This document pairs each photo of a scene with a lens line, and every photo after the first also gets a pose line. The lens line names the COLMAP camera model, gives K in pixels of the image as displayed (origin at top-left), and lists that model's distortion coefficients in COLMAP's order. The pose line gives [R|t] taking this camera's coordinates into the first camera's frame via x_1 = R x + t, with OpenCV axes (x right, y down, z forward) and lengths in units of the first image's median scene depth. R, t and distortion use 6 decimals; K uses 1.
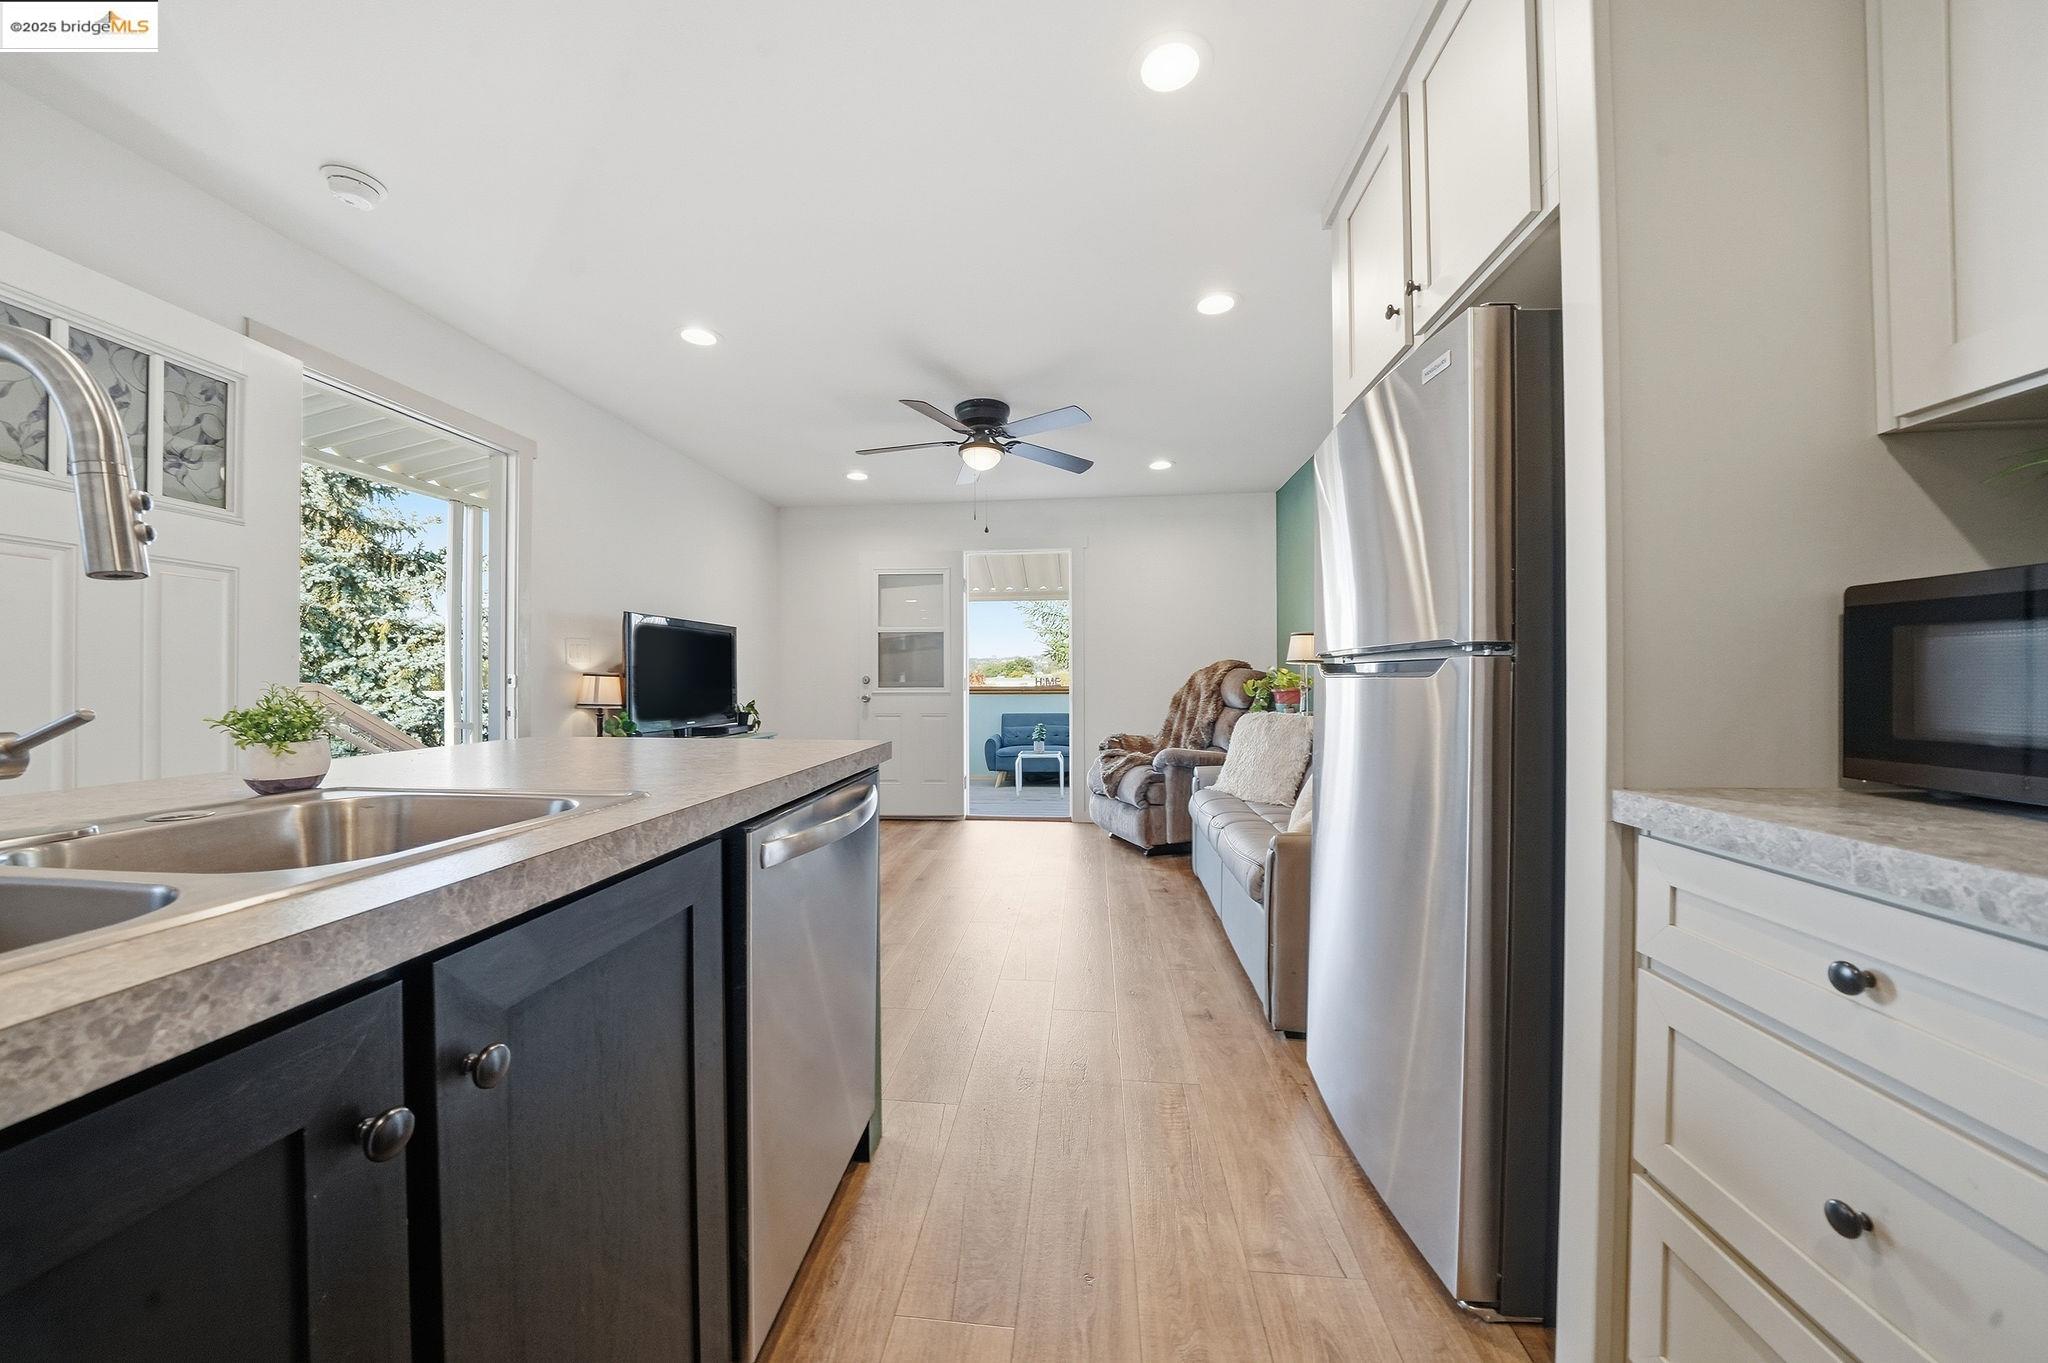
lens RADIAL K [[707.1, 0, 1004.2], [0, 707.1, 685.4], [0, 0, 1]] dist [-0.026498, 0.001615]
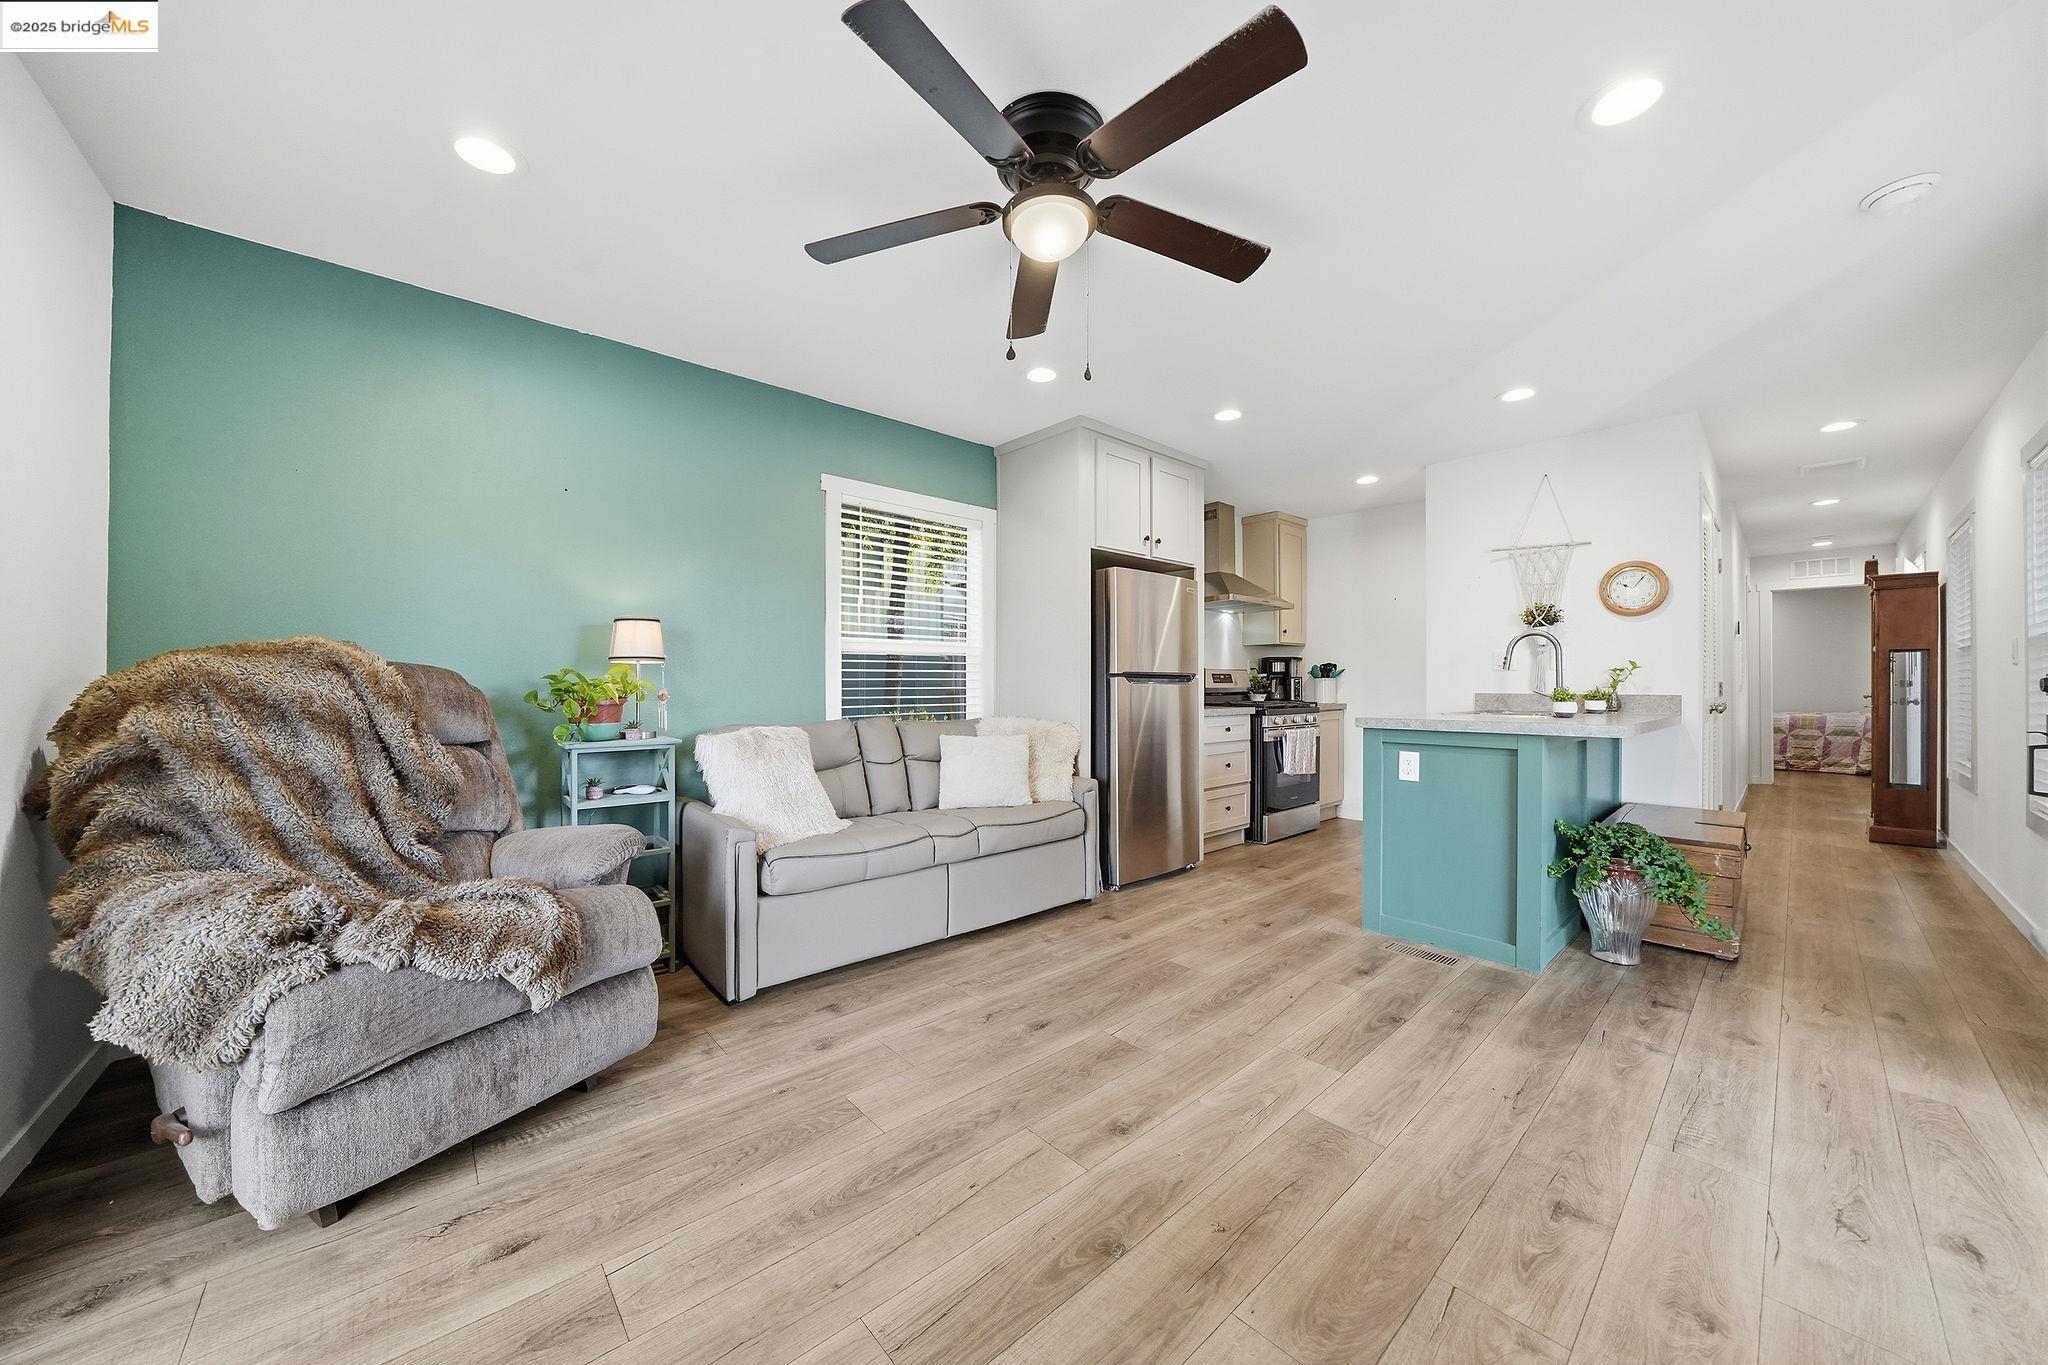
lens RADIAL K [[707.1, 0, 1038.5], [0, 707.1, 682.9], [0, 0, 1]] dist [-0.026498, 0.001615]
pose [[-0.756320, 0.004868, 0.654183, -0.395717], [0.007463, 0.999971, 0.001187, -0.010654], [-0.654159, 0.005780, -0.756335, 1.559055]]
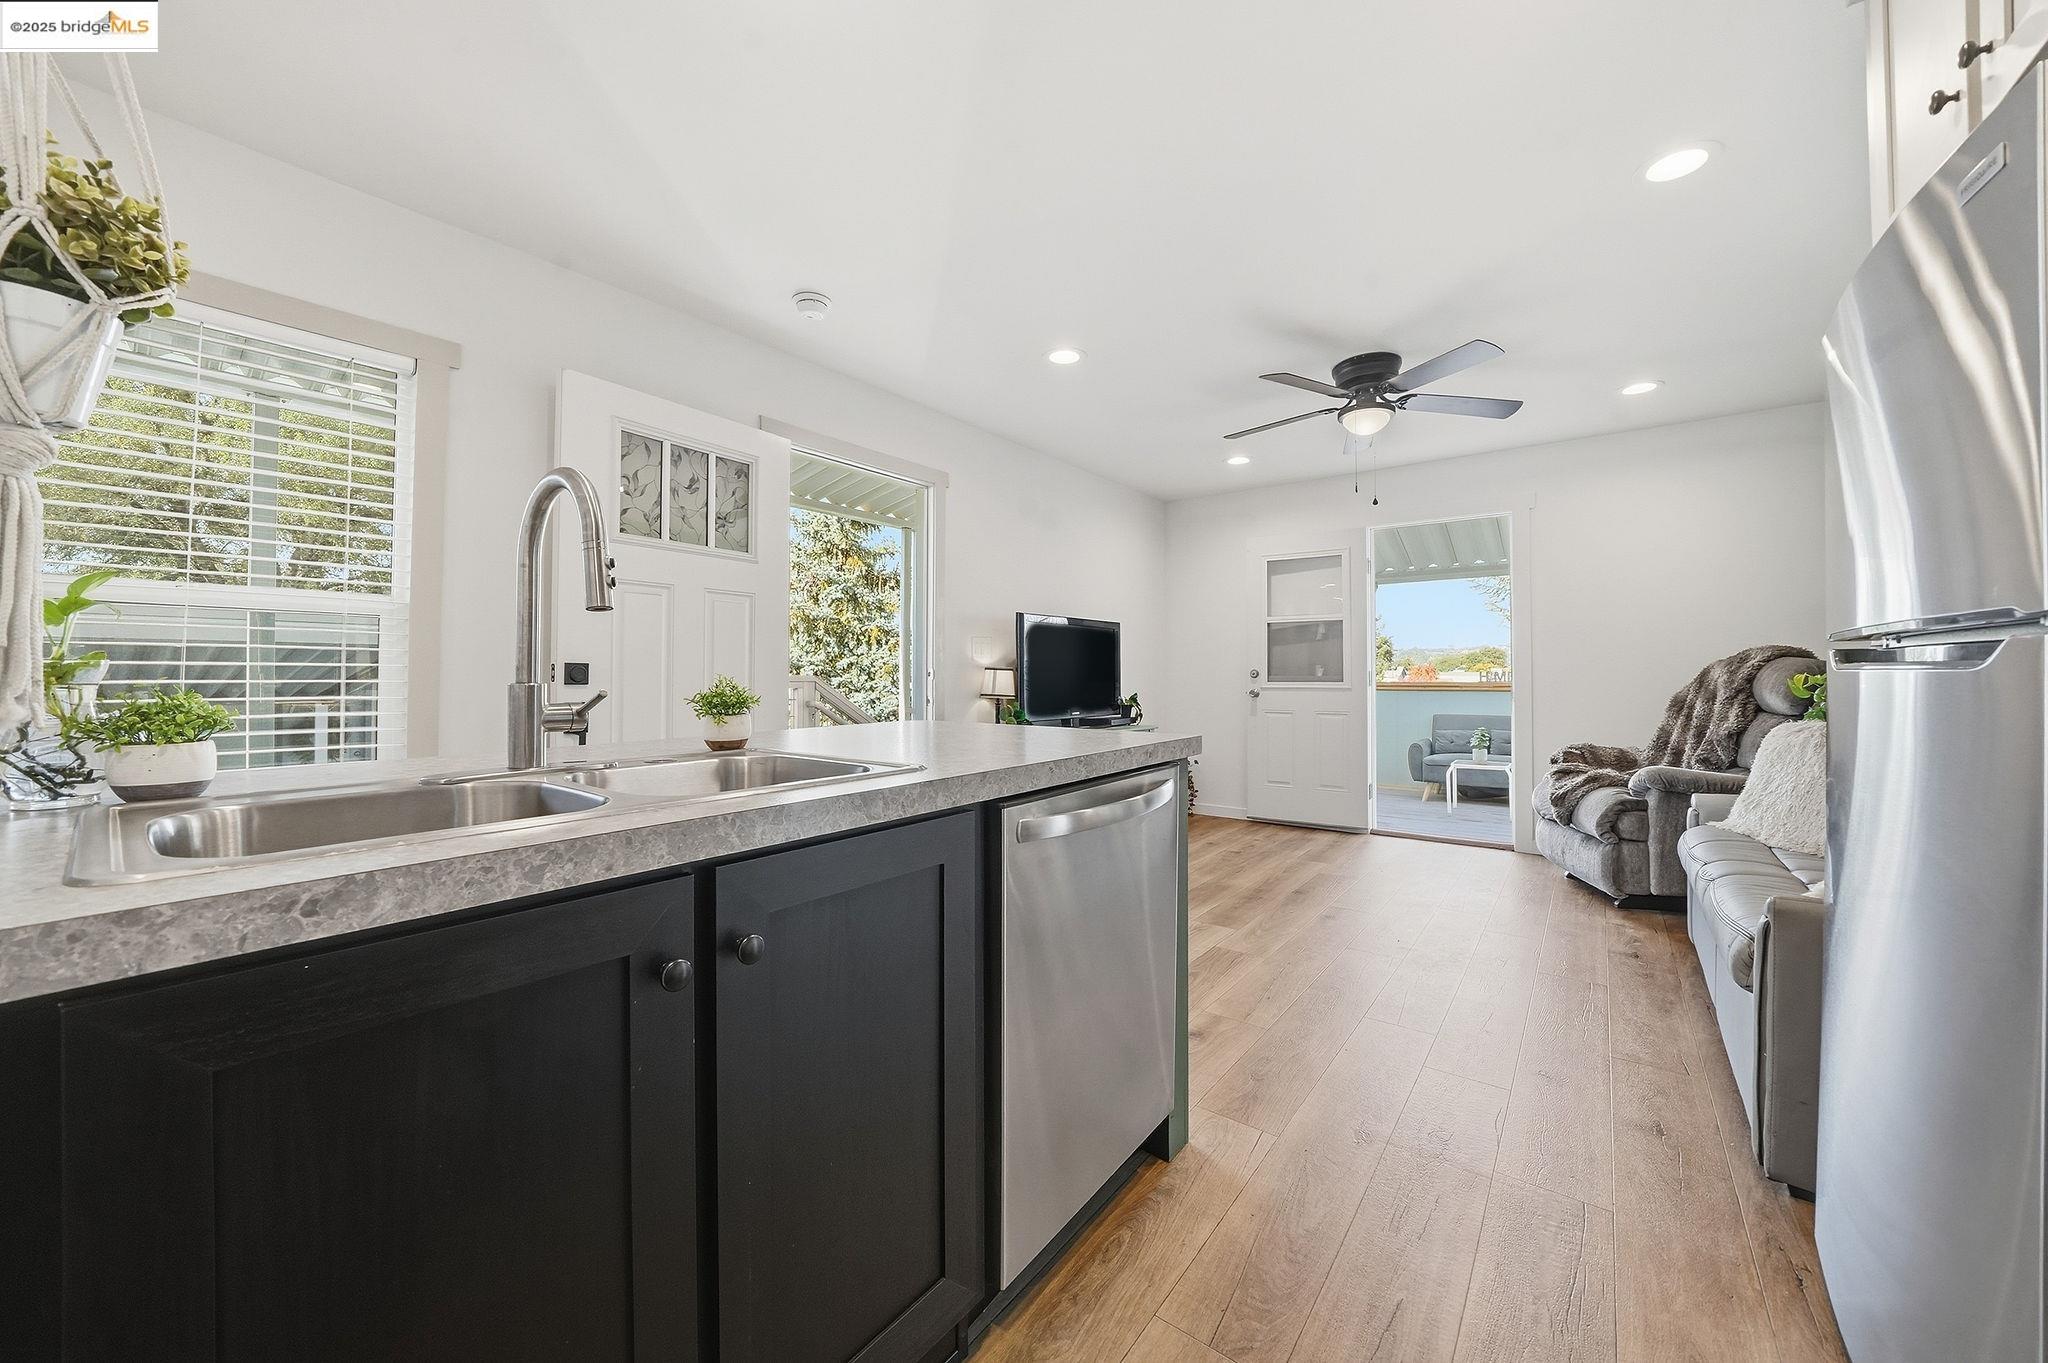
lens RADIAL K [[730.6, 0, 1013.6], [0, 730.6, 672.1], [0, 0, 1]] dist [-0.026050, 0.001443]
pose [[0.849052, -0.000693, -0.528310, 0.081468], [-0.004899, 0.999946, -0.009185, 0.000746], [0.528287, 0.010386, 0.849002, 0.006232]]
